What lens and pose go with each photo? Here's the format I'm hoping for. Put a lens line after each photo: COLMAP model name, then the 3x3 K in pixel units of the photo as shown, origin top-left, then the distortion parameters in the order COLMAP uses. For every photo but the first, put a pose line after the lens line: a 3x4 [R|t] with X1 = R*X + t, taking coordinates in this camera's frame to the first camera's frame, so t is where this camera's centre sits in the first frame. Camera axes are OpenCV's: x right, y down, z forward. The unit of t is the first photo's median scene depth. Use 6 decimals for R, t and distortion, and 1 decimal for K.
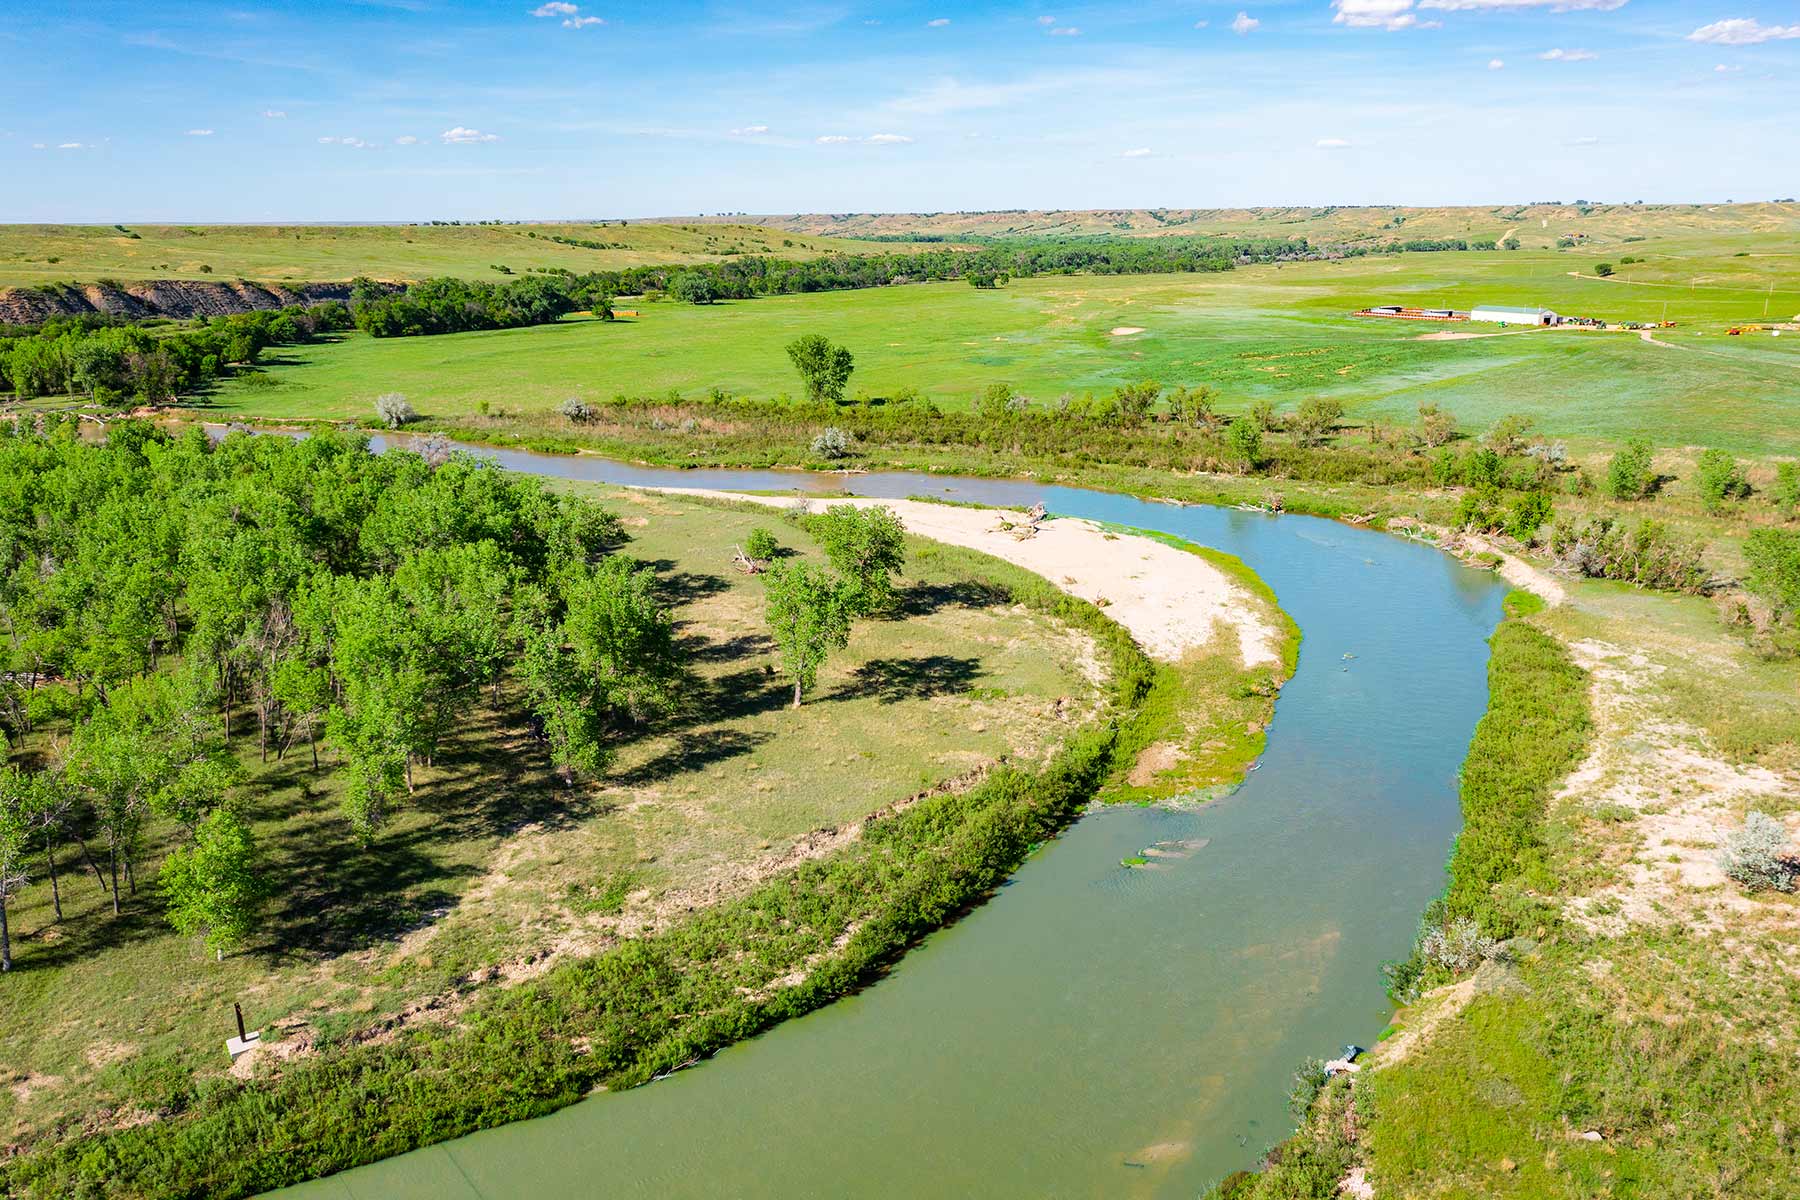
lens RADIAL K [[1417.7, 0, 899.6], [0, 1417.7, 592.4], [0, 0, 1]] dist [-0.017060, 0.006364]
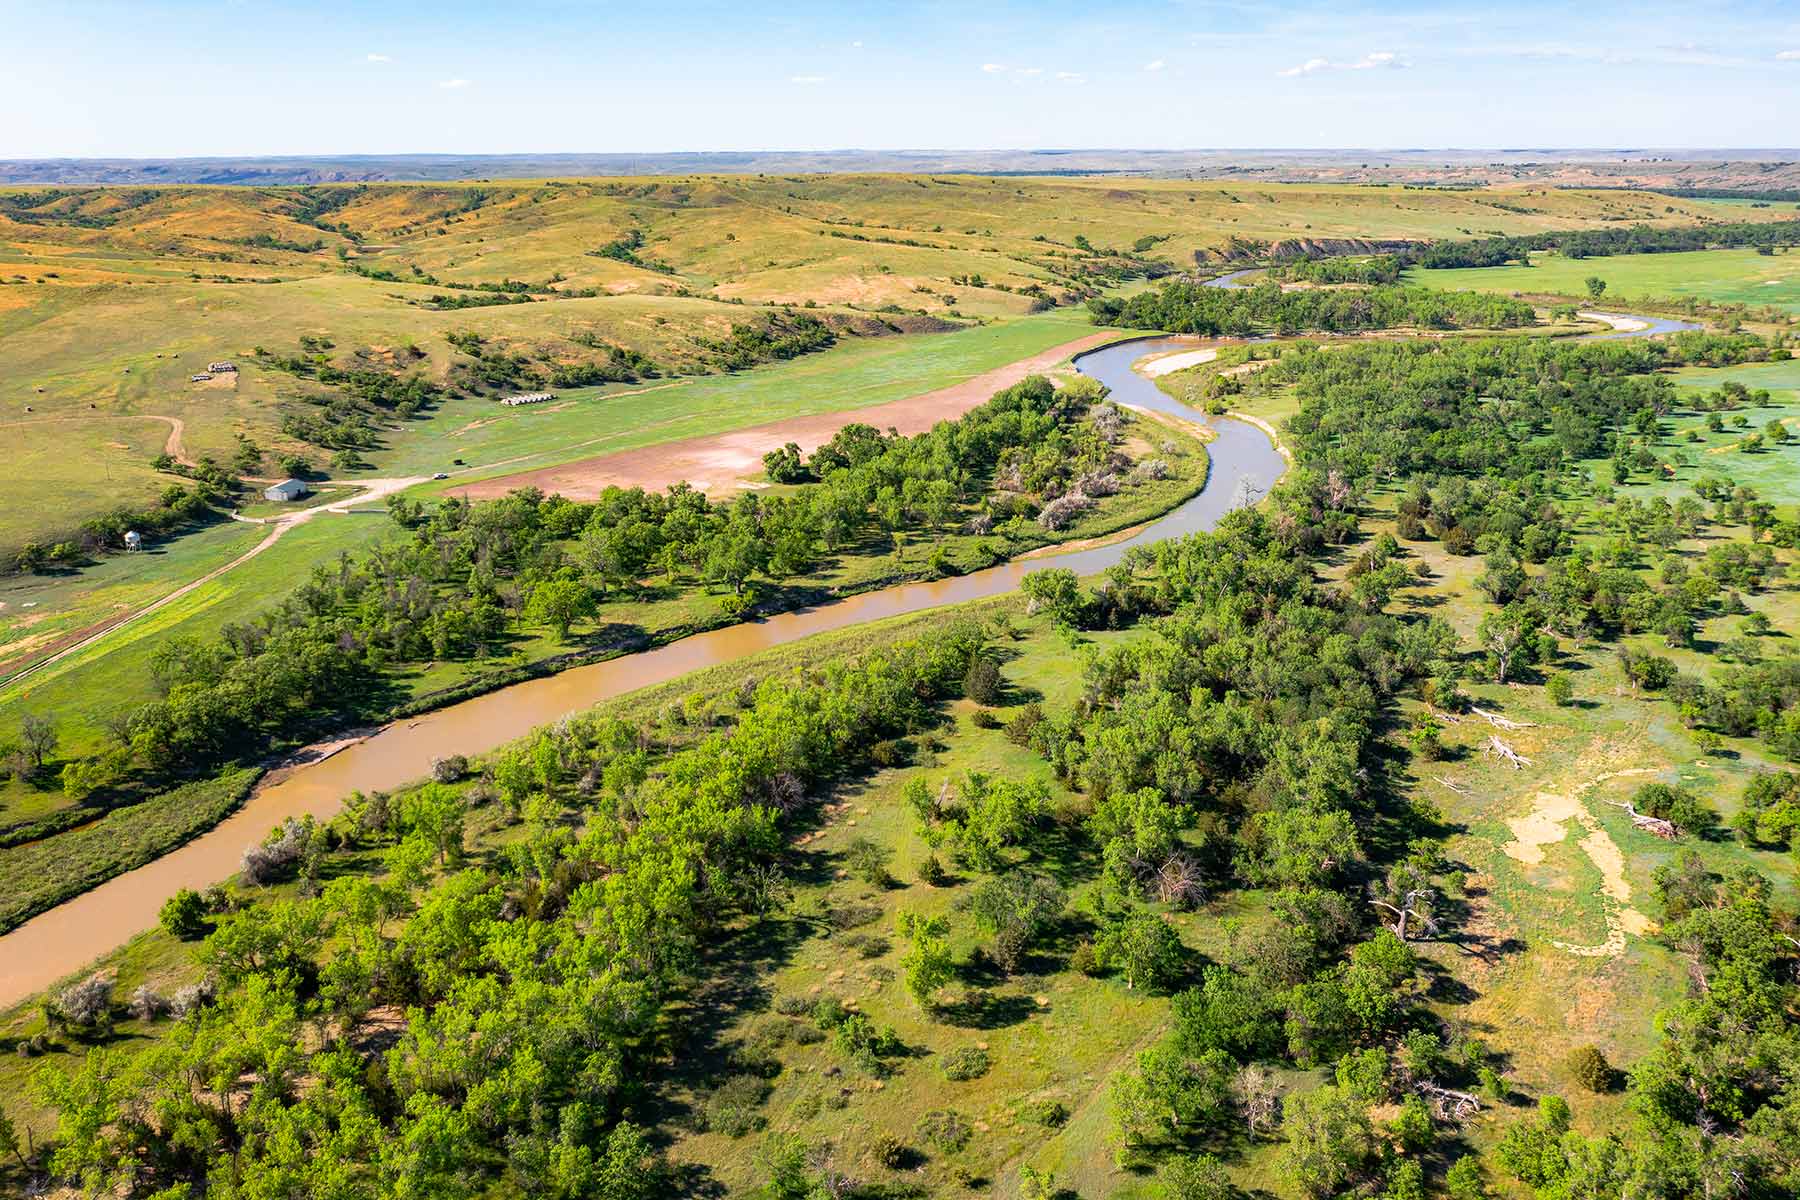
lens RADIAL K [[1417.7, 0, 899.6], [0, 1417.7, 592.4], [0, 0, 1]] dist [-0.017060, 0.006364]
pose [[0.825496, 0.169666, -0.538302, 0.259320], [-0.142286, 0.985502, 0.092418, 0.245063], [0.546178, 0.000302, 0.837669, -1.375045]]
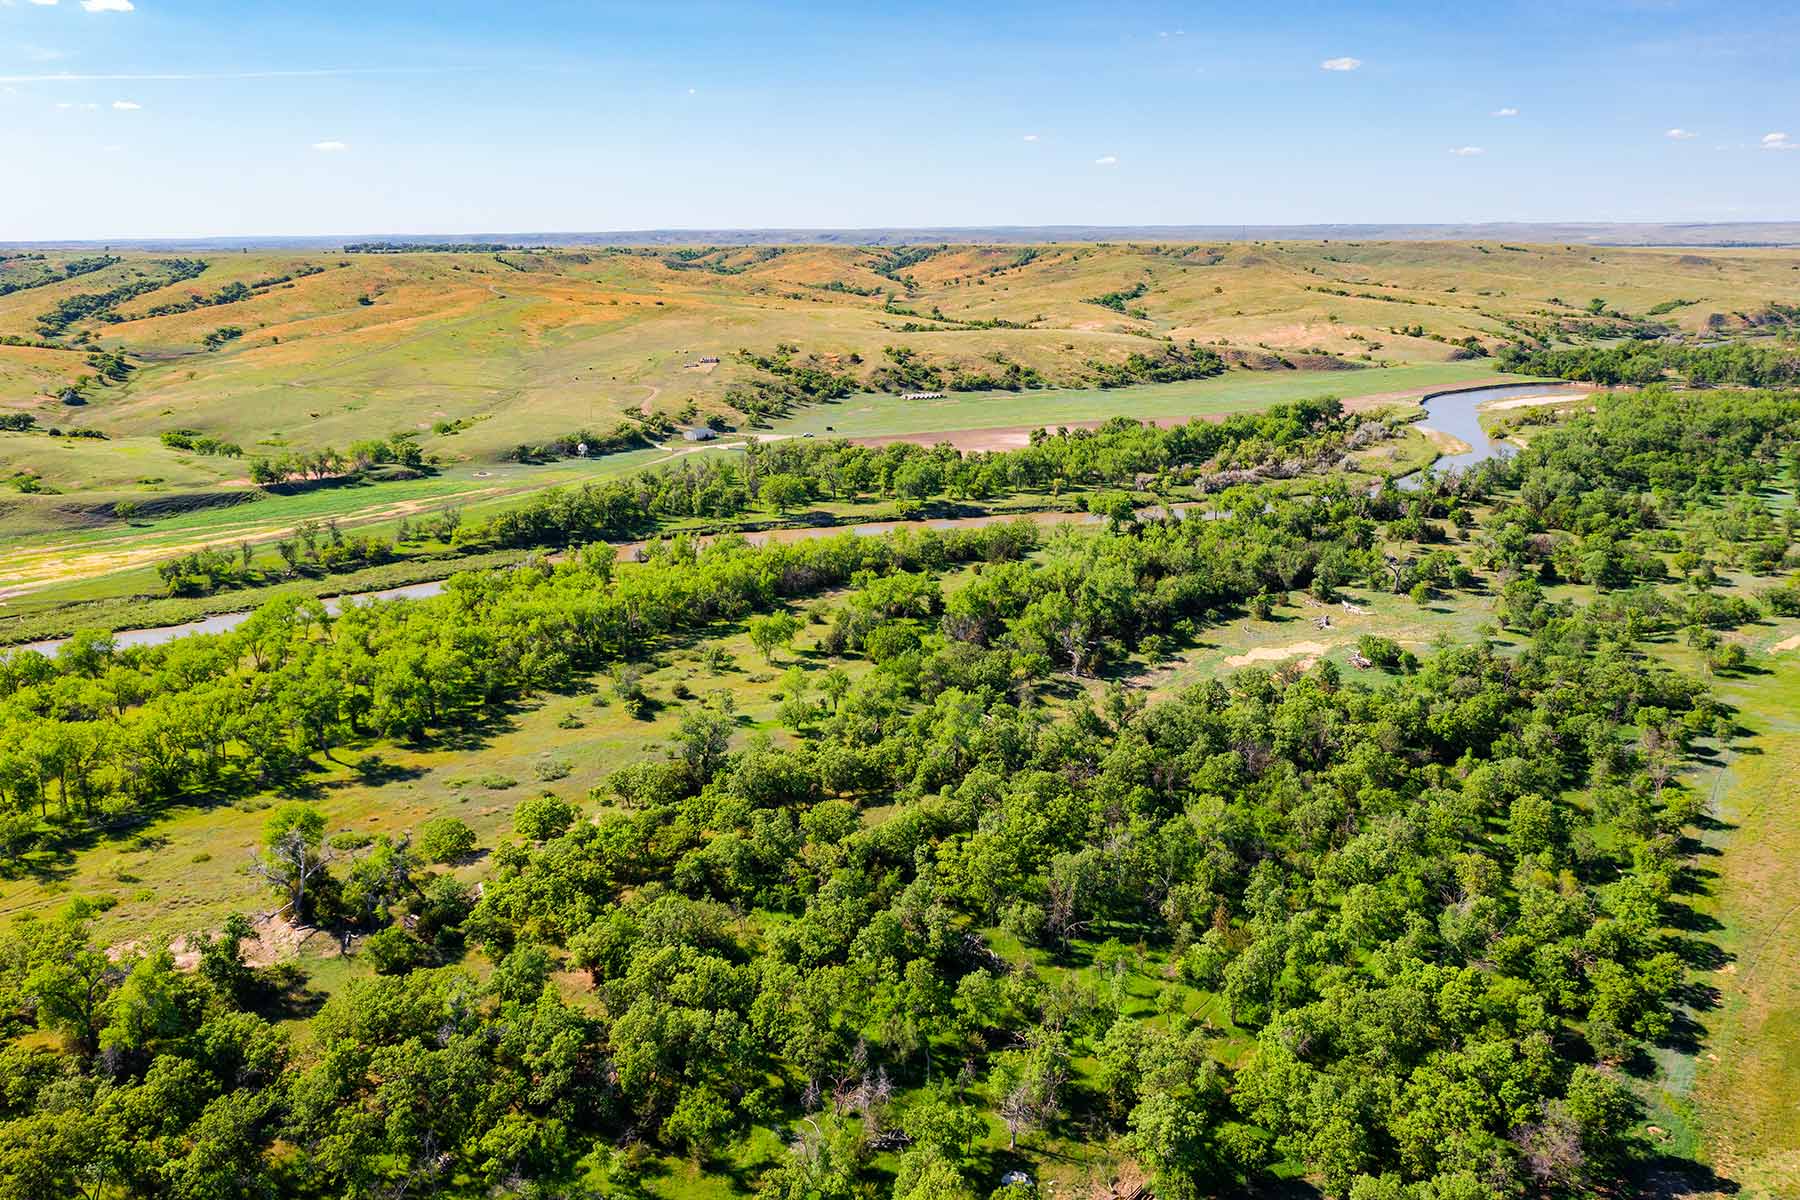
lens RADIAL K [[1417.7, 0, 899.6], [0, 1417.7, 592.4], [0, 0, 1]] dist [-0.017060, 0.006364]
pose [[0.514332, 0.215853, -0.829982, 0.564439], [-0.212824, 0.969657, 0.120293, 0.262549], [0.830764, 0.114770, 0.544664, -1.365393]]
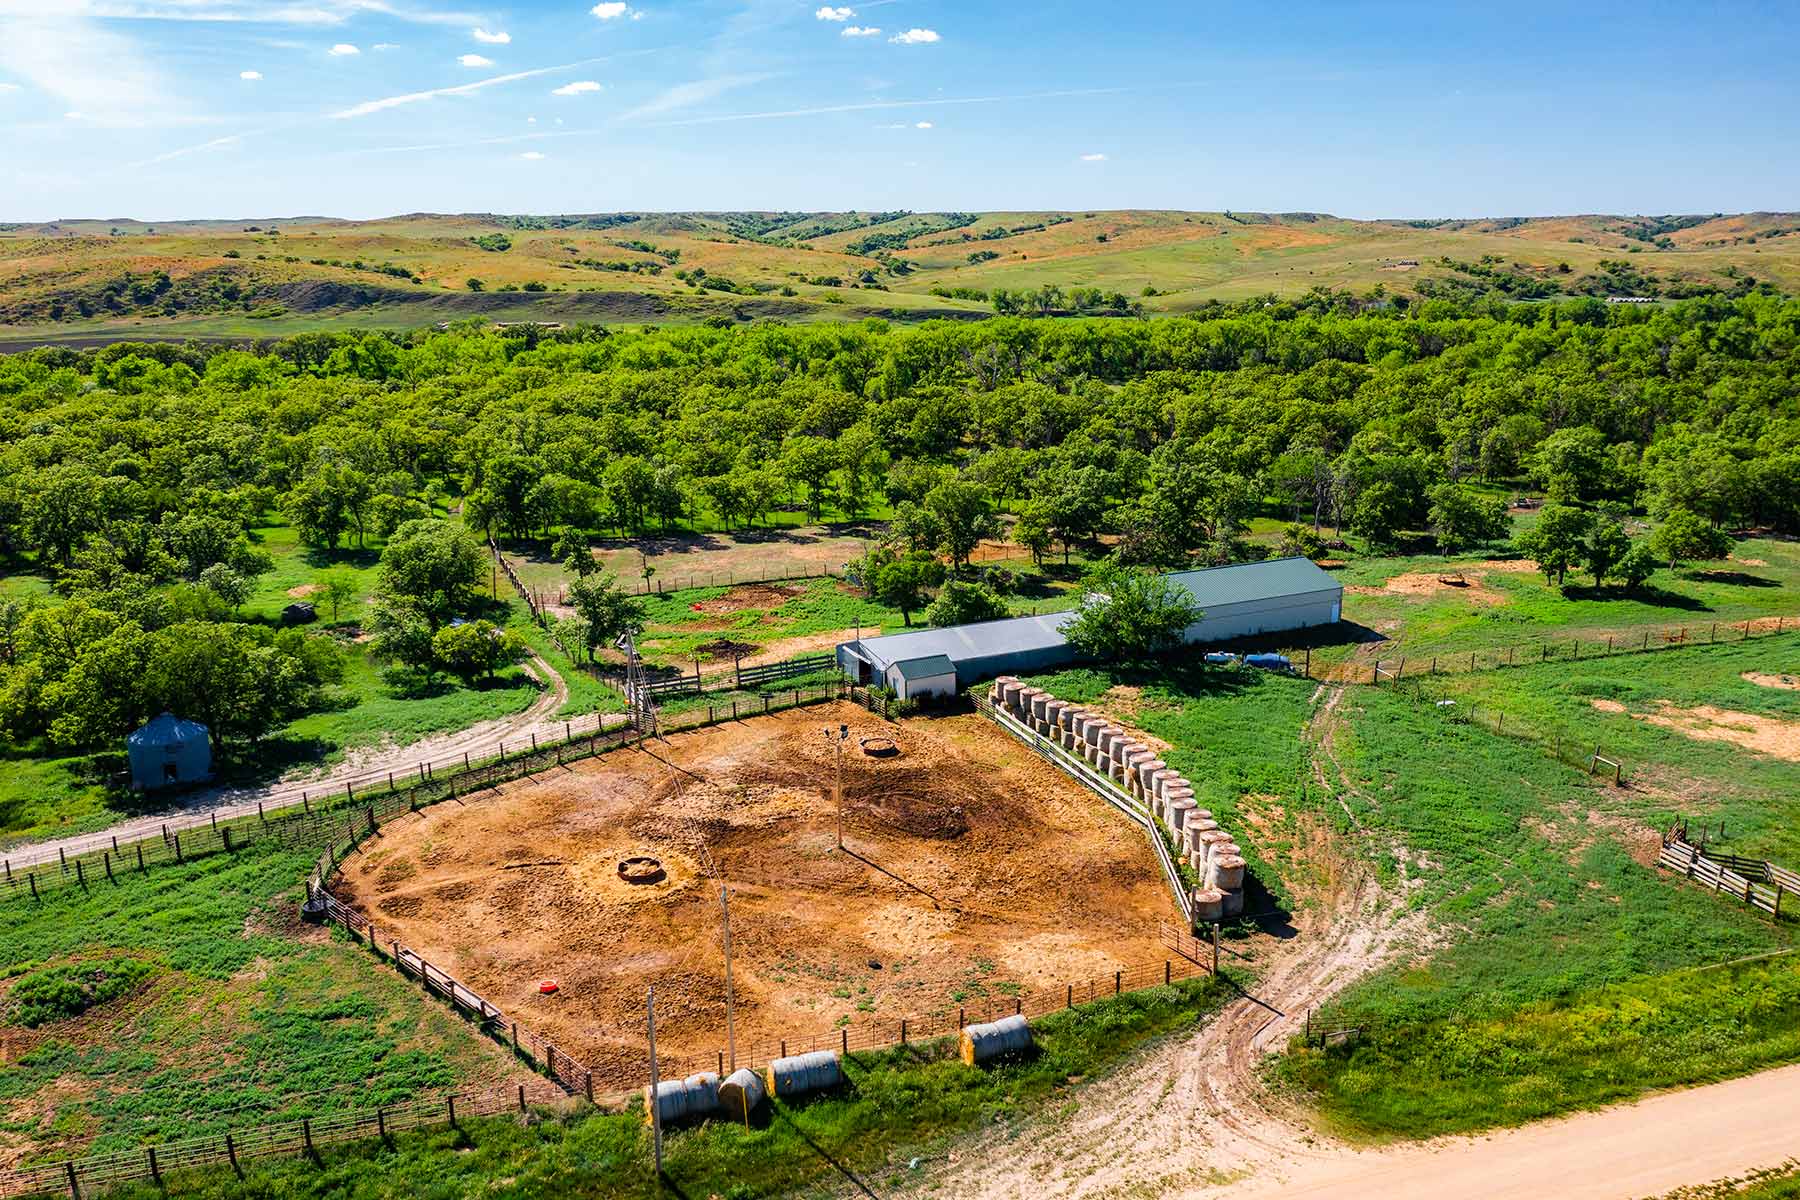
lens RADIAL K [[1417.7, 0, 899.6], [0, 1417.7, 592.4], [0, 0, 1]] dist [-0.017060, 0.006364]
pose [[0.041780, 0.244867, -0.968656, 0.710914], [-0.246306, 0.942105, 0.227531, 0.359444], [0.968291, 0.229080, 0.099673, -1.357029]]
